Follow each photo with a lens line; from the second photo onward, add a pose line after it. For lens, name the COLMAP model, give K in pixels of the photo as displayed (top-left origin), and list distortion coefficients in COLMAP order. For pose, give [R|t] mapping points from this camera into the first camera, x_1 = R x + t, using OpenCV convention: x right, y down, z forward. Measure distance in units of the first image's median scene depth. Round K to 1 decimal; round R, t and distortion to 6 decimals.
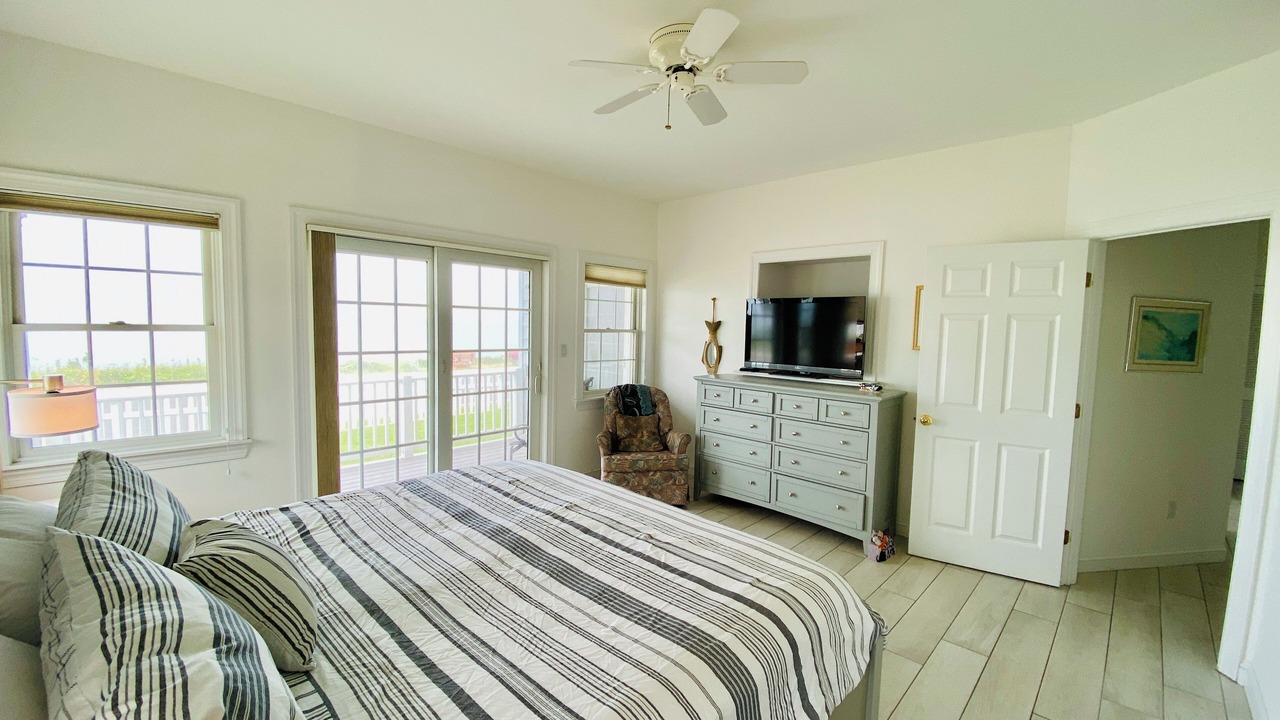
lens RADIAL K [[522.1, 0, 632.1], [0, 522.1, 361.8], [0, 0, 1]] dist [0.001077, -0.000439]
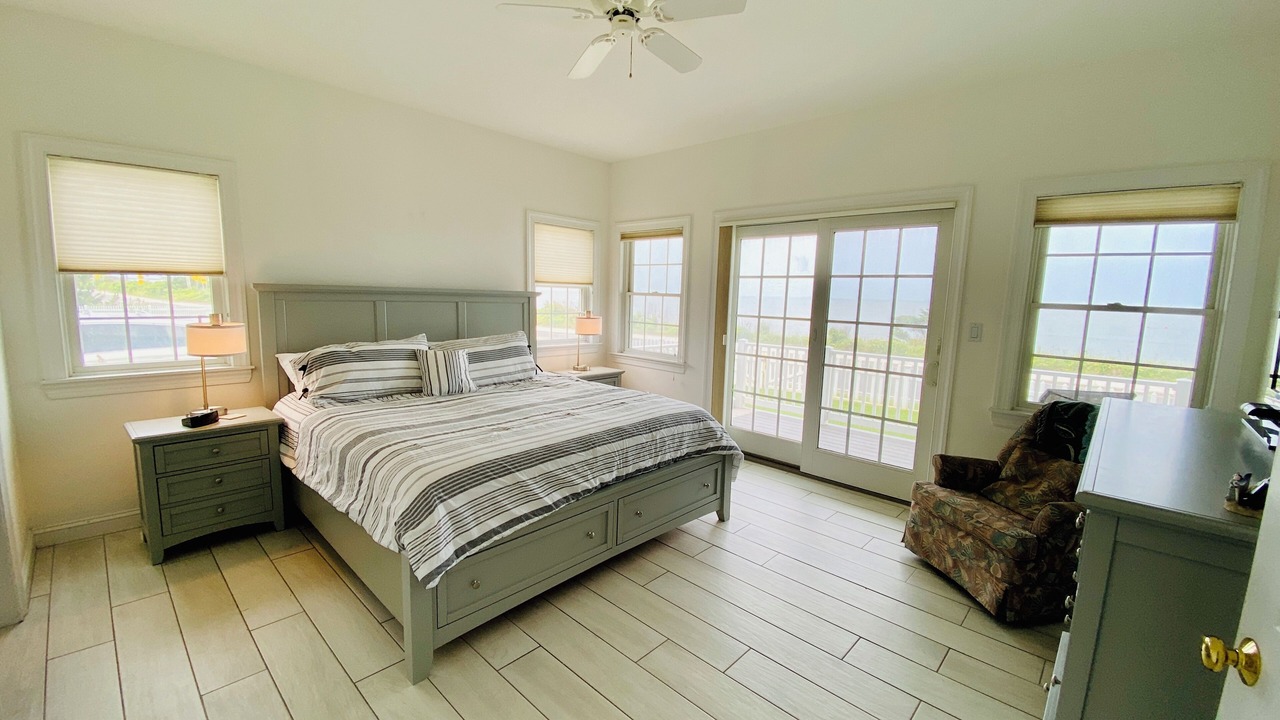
lens RADIAL K [[522.1, 0, 632.7], [0, 522.1, 359.2], [0, 0, 1]] dist [0.001077, -0.000439]
pose [[0.002792, 0.117710, -0.993044, 0.645572], [-0.089649, 0.989079, 0.116988, -0.030433], [0.995970, 0.088698, 0.013314, 0.598299]]
